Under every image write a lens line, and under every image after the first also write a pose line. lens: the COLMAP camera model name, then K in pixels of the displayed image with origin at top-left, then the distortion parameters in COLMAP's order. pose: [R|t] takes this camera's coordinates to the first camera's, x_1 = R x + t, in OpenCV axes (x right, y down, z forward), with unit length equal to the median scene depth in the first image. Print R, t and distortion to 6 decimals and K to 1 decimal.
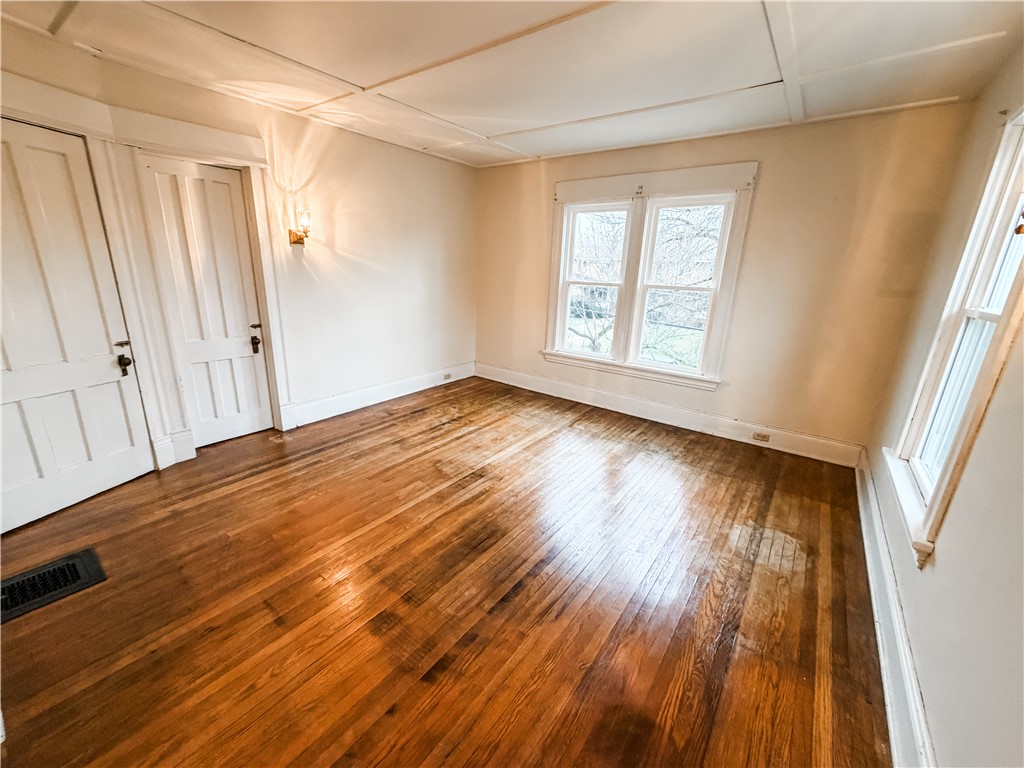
lens RADIAL K [[407.0, 0, 508.3], [0, 407.0, 384.5], [0, 0, 1]] dist [0.000605, 0.000019]
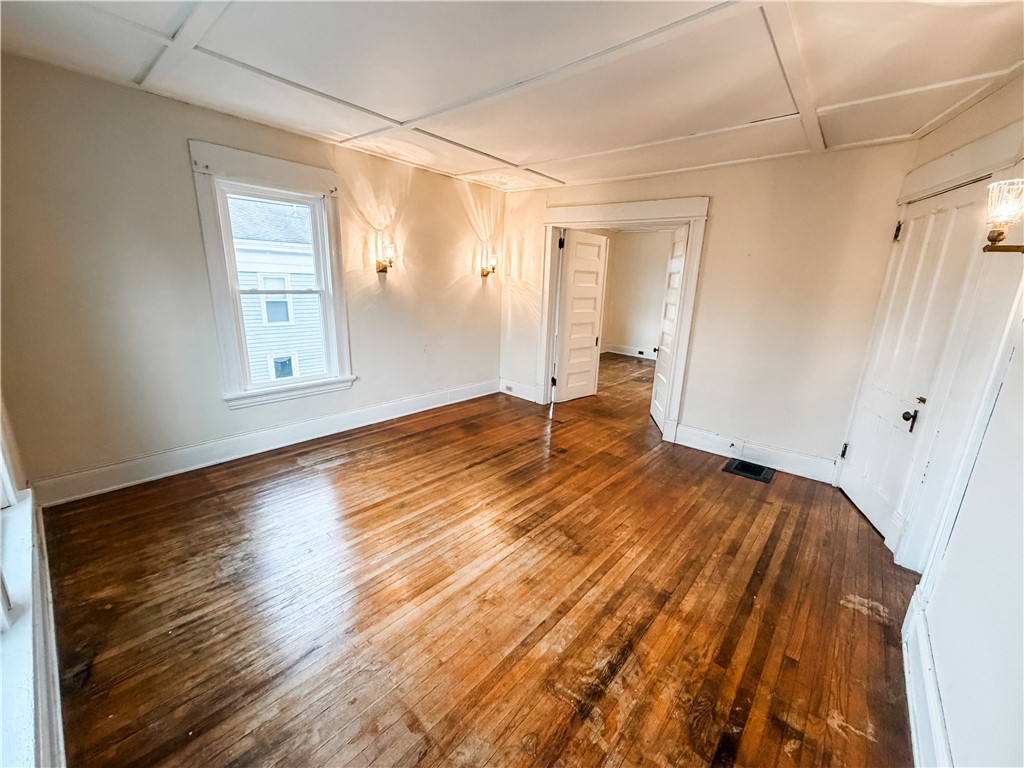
lens RADIAL K [[407.0, 0, 508.3], [0, 407.0, 384.5], [0, 0, 1]] dist [0.000605, 0.000019]
pose [[-0.995153, -0.084101, 0.050960, -0.056334], [-0.046826, 0.860980, 0.506478, -0.420049], [-0.086471, 0.501637, -0.860746, 1.419277]]
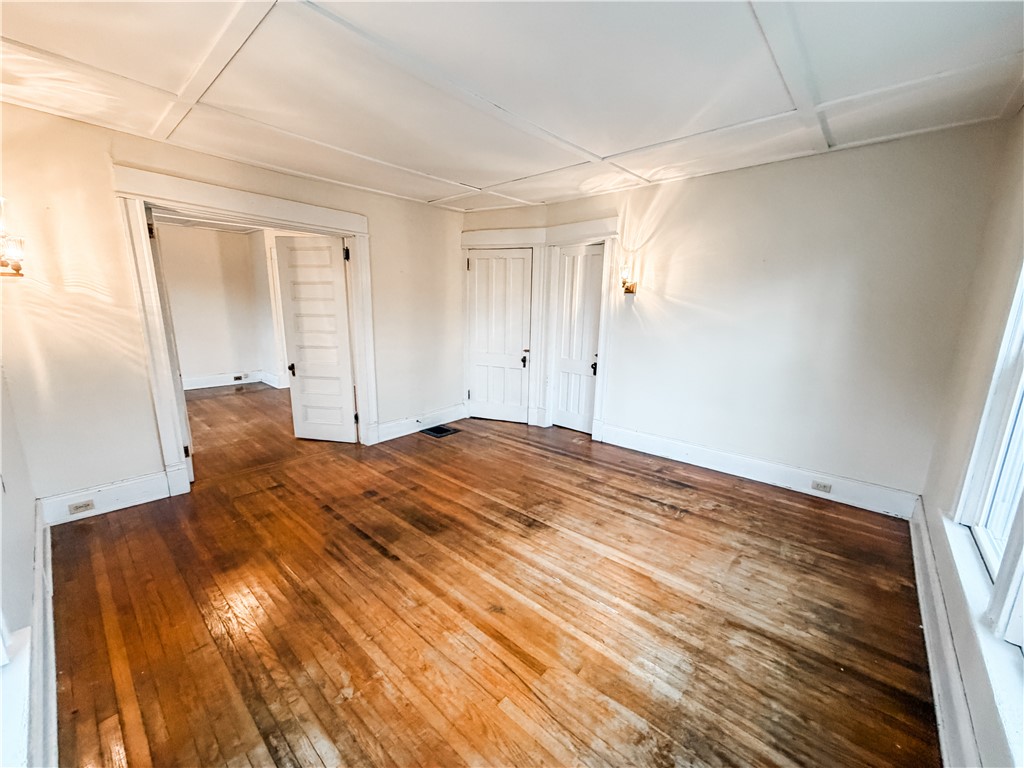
lens RADIAL K [[407.0, 0, 508.3], [0, 407.0, 384.5], [0, 0, 1]] dist [0.000605, 0.000019]
pose [[-0.079326, 0.169330, -0.982362, 0.718655], [-0.295408, 0.937209, 0.185401, -0.213511], [0.952072, 0.304905, -0.024324, 0.779589]]
